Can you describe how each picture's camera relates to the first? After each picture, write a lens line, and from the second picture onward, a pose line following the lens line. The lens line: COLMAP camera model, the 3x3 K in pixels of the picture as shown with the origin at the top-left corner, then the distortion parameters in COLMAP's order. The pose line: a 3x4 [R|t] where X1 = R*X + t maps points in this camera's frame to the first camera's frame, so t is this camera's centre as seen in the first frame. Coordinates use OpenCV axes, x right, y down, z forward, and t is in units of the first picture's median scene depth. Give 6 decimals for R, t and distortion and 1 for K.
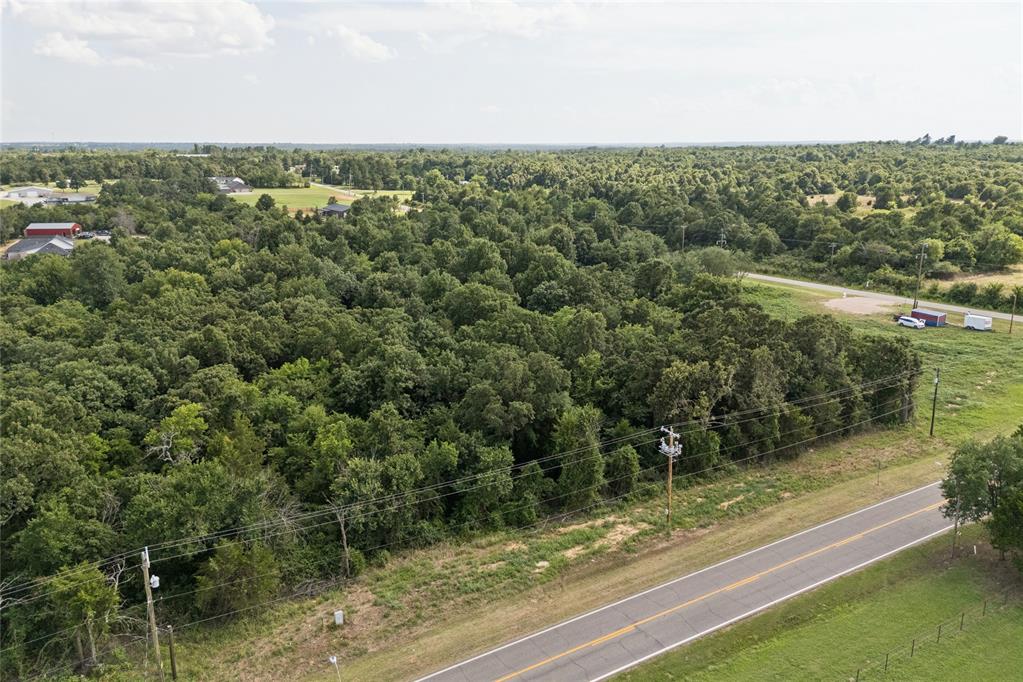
lens RADIAL K [[754.9, 0, 510.6], [0, 754.9, 337.0], [0, 0, 1]] dist [0.093620, -0.100742]
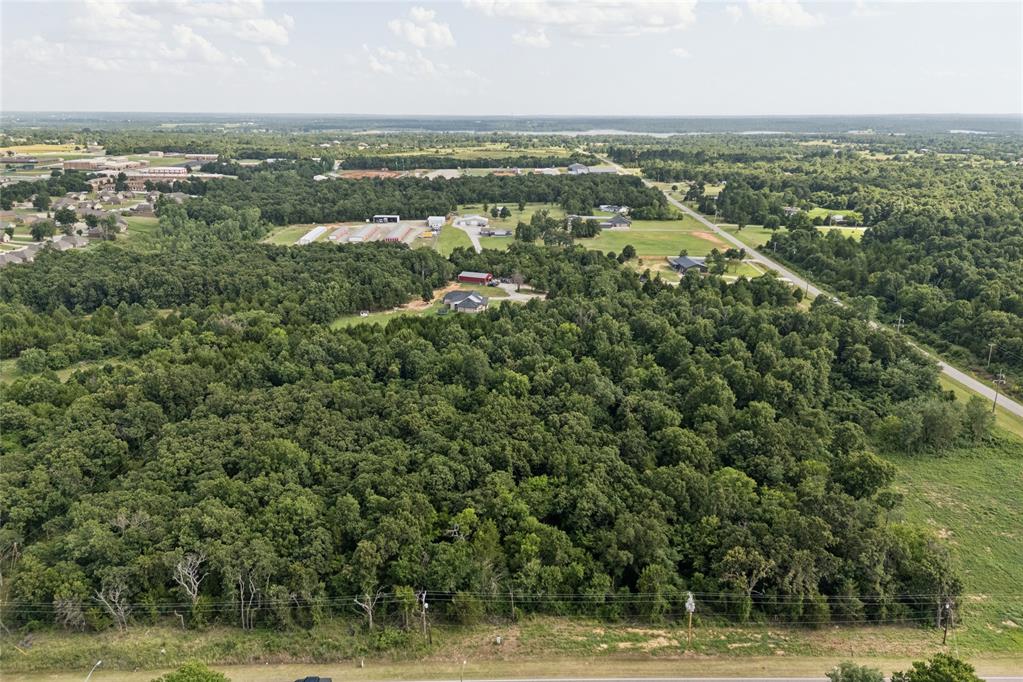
lens RADIAL K [[751.7, 0, 514.1], [0, 751.7, 341.8], [0, 0, 1]] dist [0.085518, -0.080581]
pose [[0.867154, 0.146134, -0.476119, 0.521983], [-0.125673, 0.989252, 0.074741, -0.467507], [0.481924, -0.004977, 0.876199, -0.646591]]
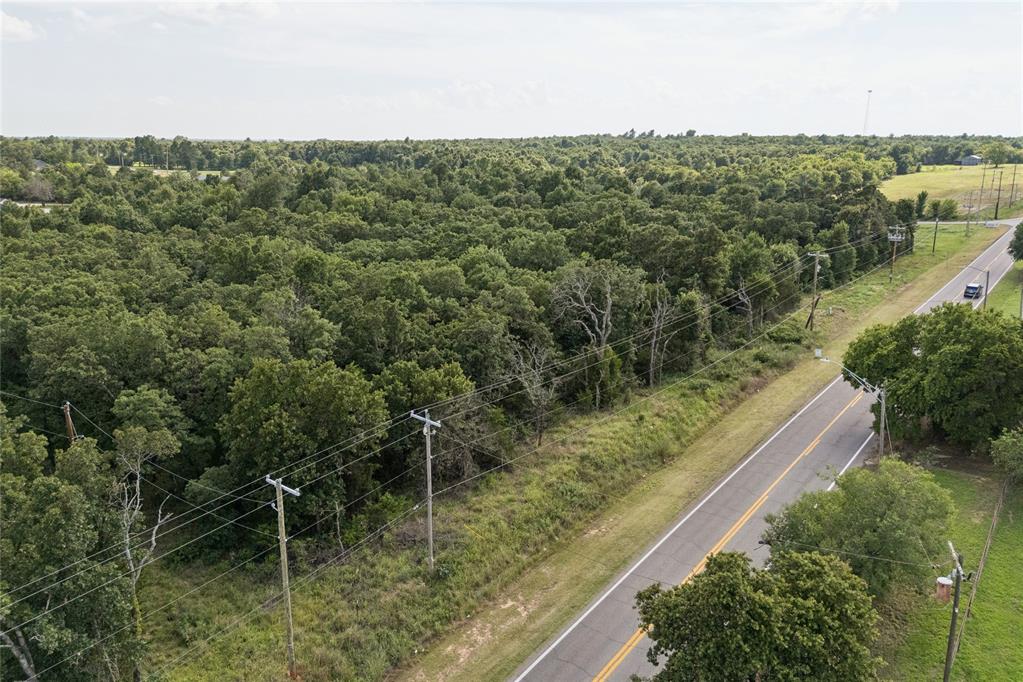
lens RADIAL K [[754.9, 0, 510.6], [0, 754.9, 337.0], [0, 0, 1]] dist [0.093620, -0.100742]
pose [[0.926661, -0.088531, 0.365325, -1.127037], [0.087641, 0.995970, 0.019054, 0.227929], [-0.365540, 0.014360, 0.930685, -0.303446]]
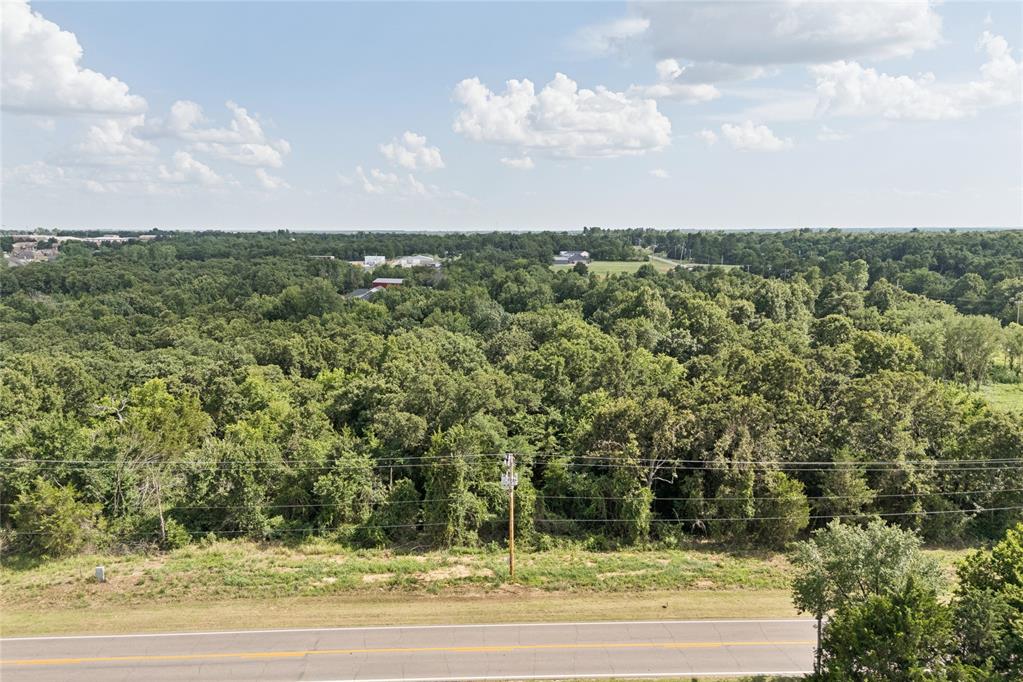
lens RADIAL K [[765.8, 0, 513.4], [0, 765.8, 333.2], [0, 0, 1]] dist [0.076763, -0.065102]
pose [[0.874635, 0.064723, -0.480441, 0.519953], [-0.119460, 0.989262, -0.084206, 0.048508], [0.469832, 0.131043, 0.872975, 0.210497]]
